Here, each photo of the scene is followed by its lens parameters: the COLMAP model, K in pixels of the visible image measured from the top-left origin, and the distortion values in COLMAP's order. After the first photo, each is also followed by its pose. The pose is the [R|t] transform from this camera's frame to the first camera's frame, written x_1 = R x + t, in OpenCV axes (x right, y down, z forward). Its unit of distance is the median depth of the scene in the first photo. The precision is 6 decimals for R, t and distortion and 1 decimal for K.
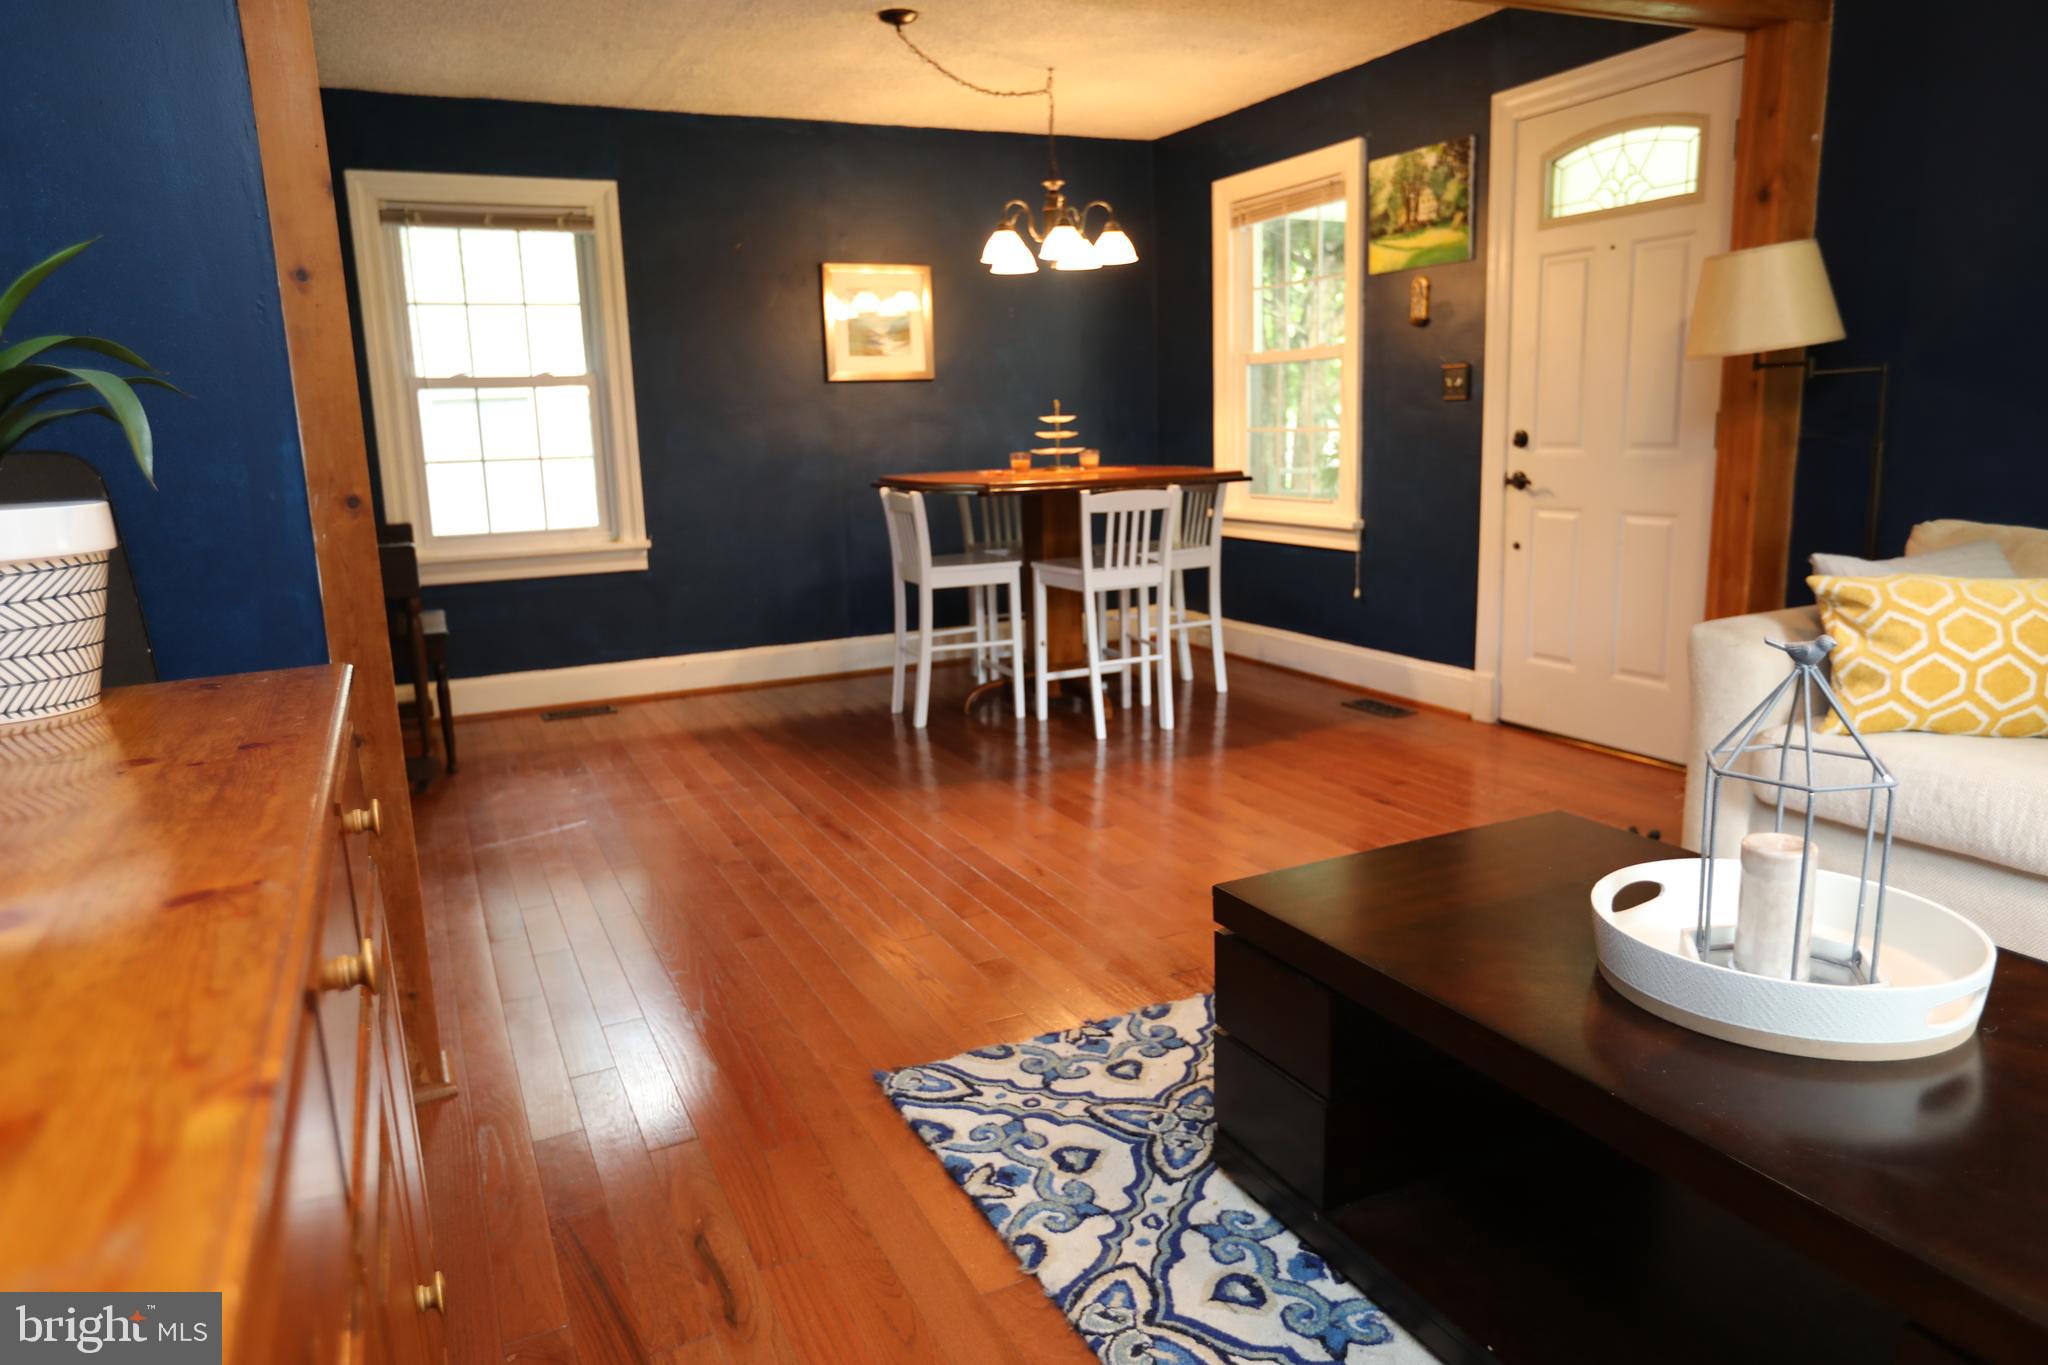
lens RADIAL K [[1330.1, 0, 1019.1], [0, 1330.1, 668.0], [0, 0, 1]] dist [-0.045037, 0.070020]
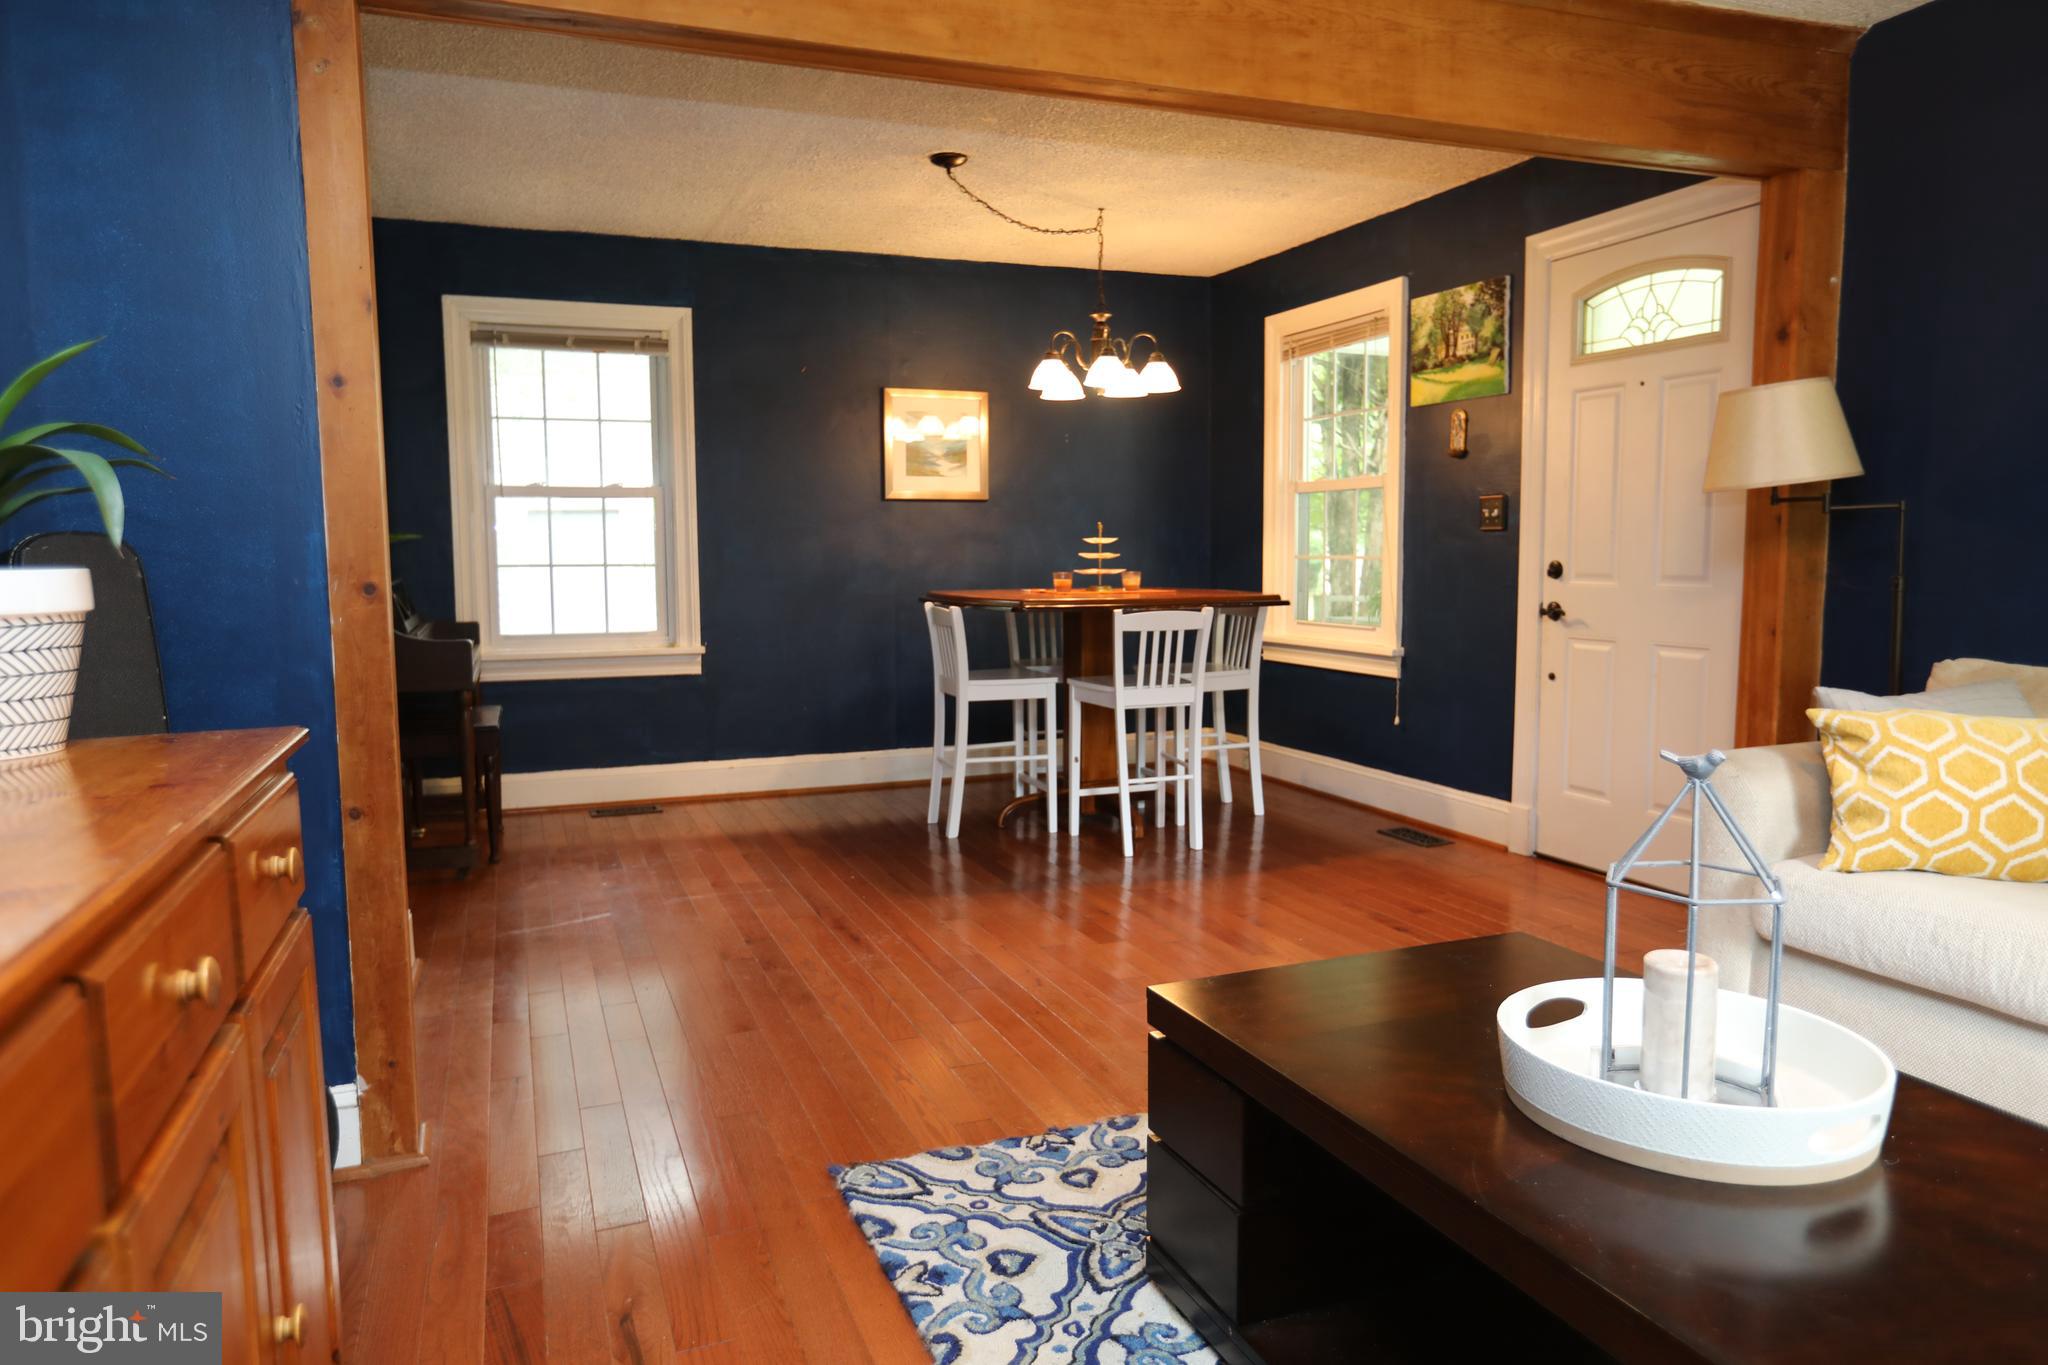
lens RADIAL K [[1330.1, 0, 1019.1], [0, 1330.1, 668.0], [0, 0, 1]] dist [-0.045037, 0.070020]
pose [[0.997098, 0.031604, -0.069254, 0.044996], [-0.037958, 0.994994, -0.092441, 0.008019], [0.065986, 0.094802, 0.993307, -0.011864]]
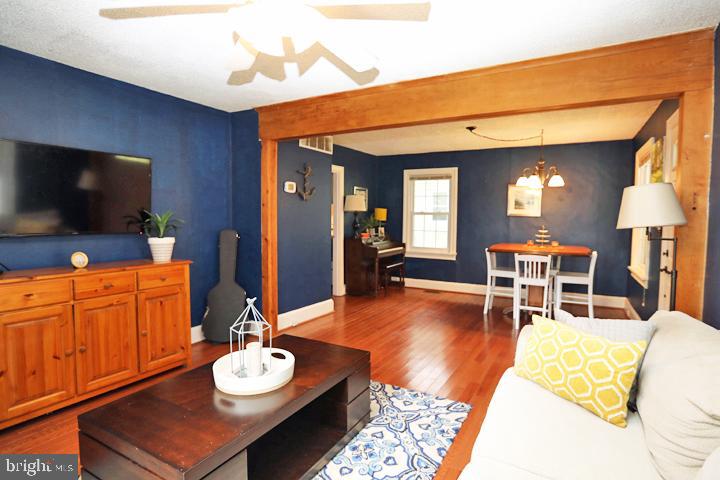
lens RADIAL K [[375.3, 0, 378.3], [0, 375.3, 238.8], [0, 0, 1]] dist [-0.000246, -0.000028]
pose [[0.595364, 0.087536, -0.798674, 0.582689], [-0.179708, 0.983371, -0.026183, -0.080447], [0.783101, 0.159116, 0.601194, 0.146505]]
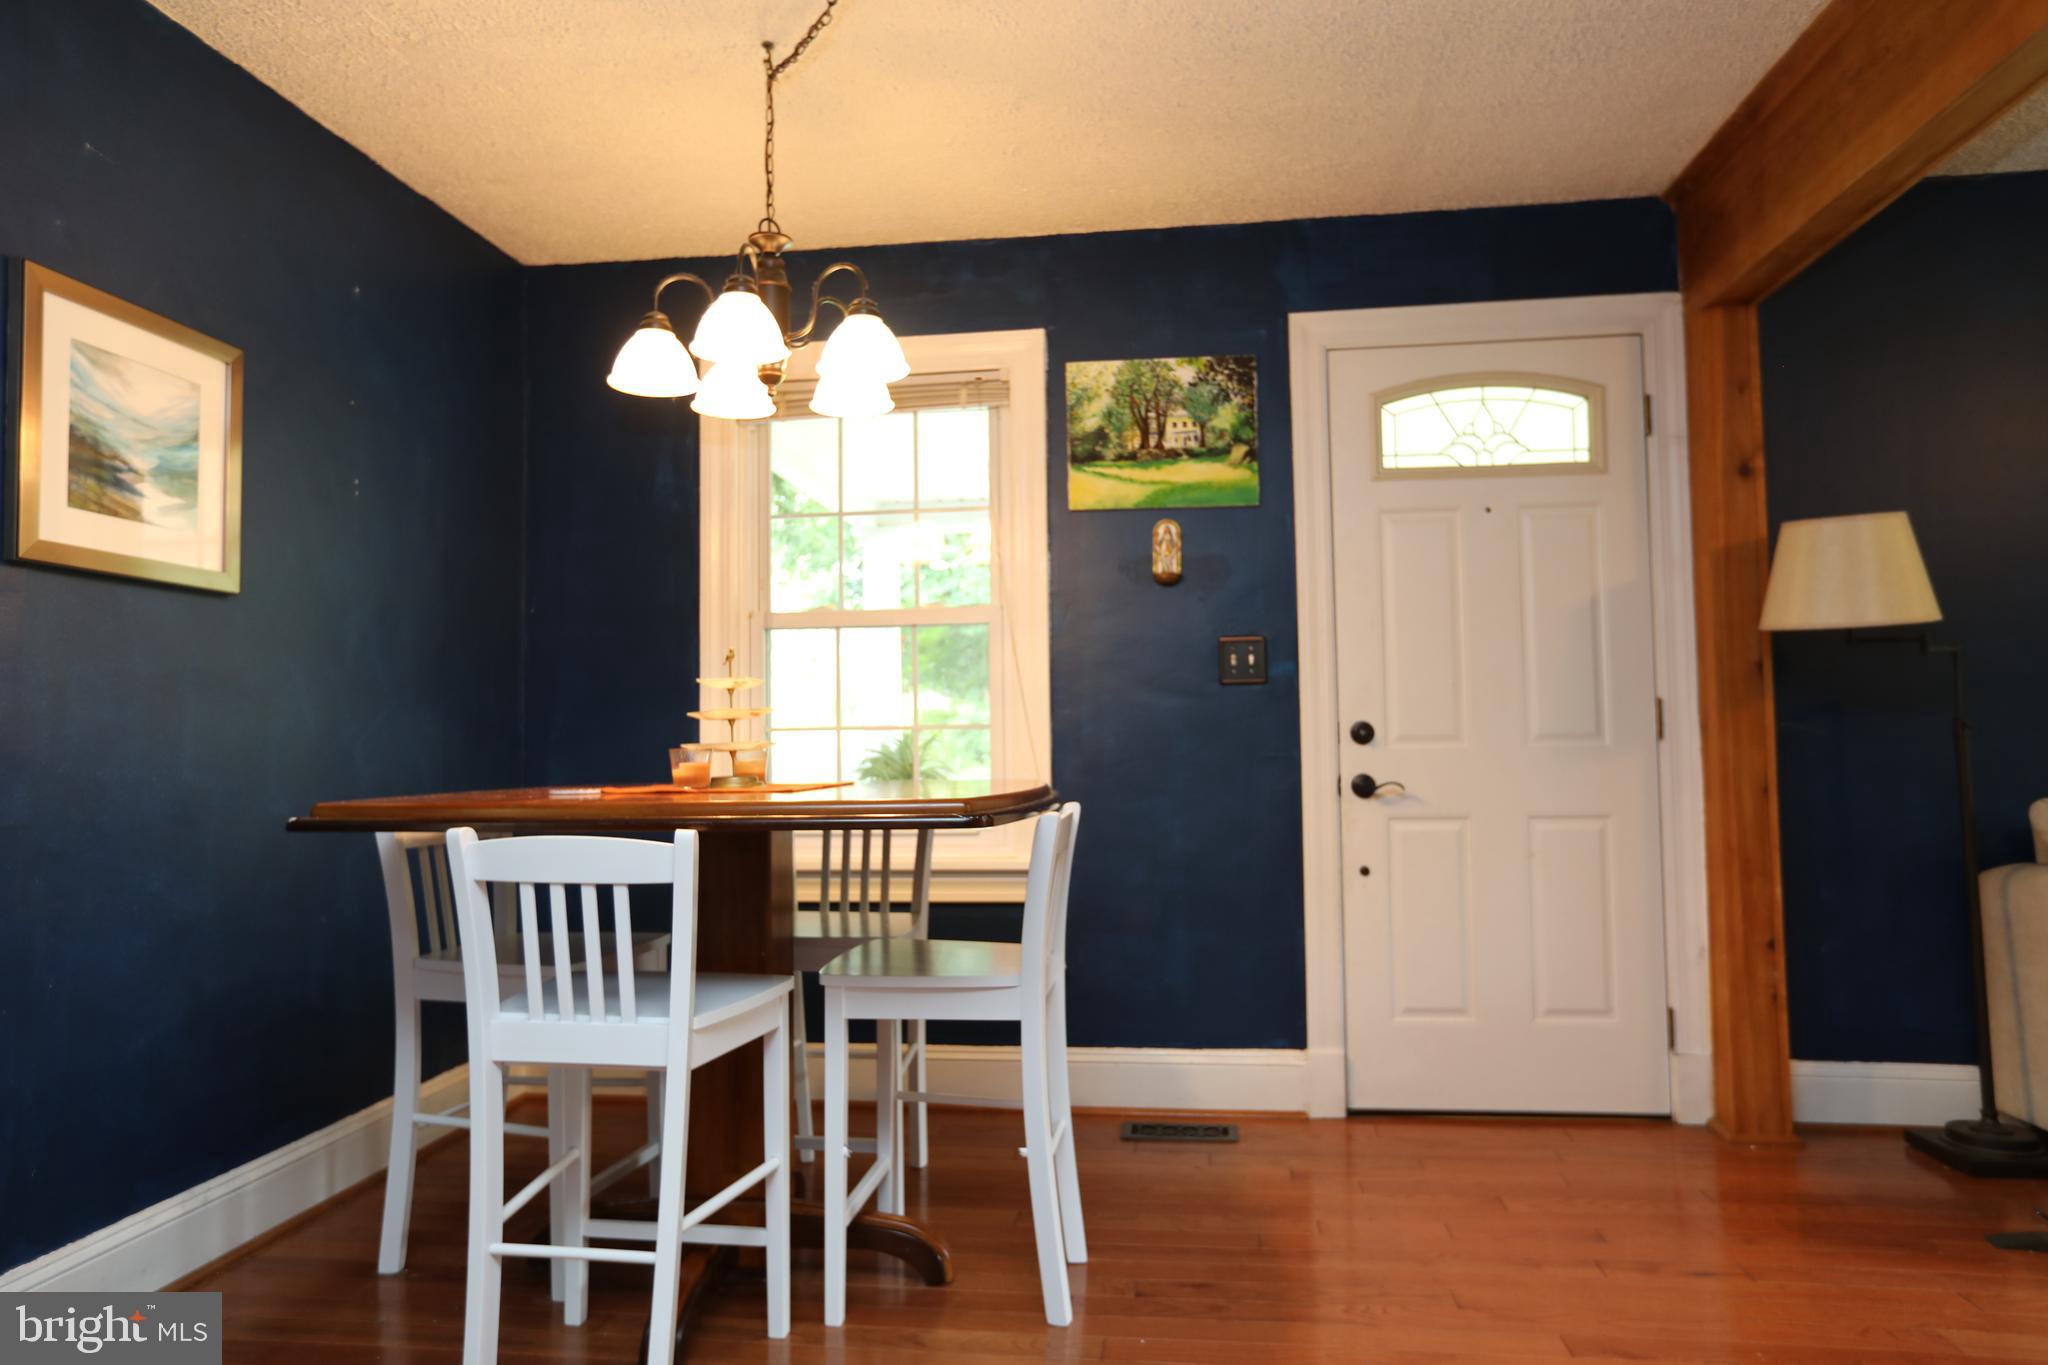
lens RADIAL K [[1330.1, 0, 1019.1], [0, 1330.1, 668.0], [0, 0, 1]] dist [-0.045037, 0.070020]
pose [[0.543461, 0.071588, 0.836376, -0.372381], [0.152605, 0.971328, -0.182299, -0.094684], [-0.825446, 0.226708, 0.516955, 0.723996]]
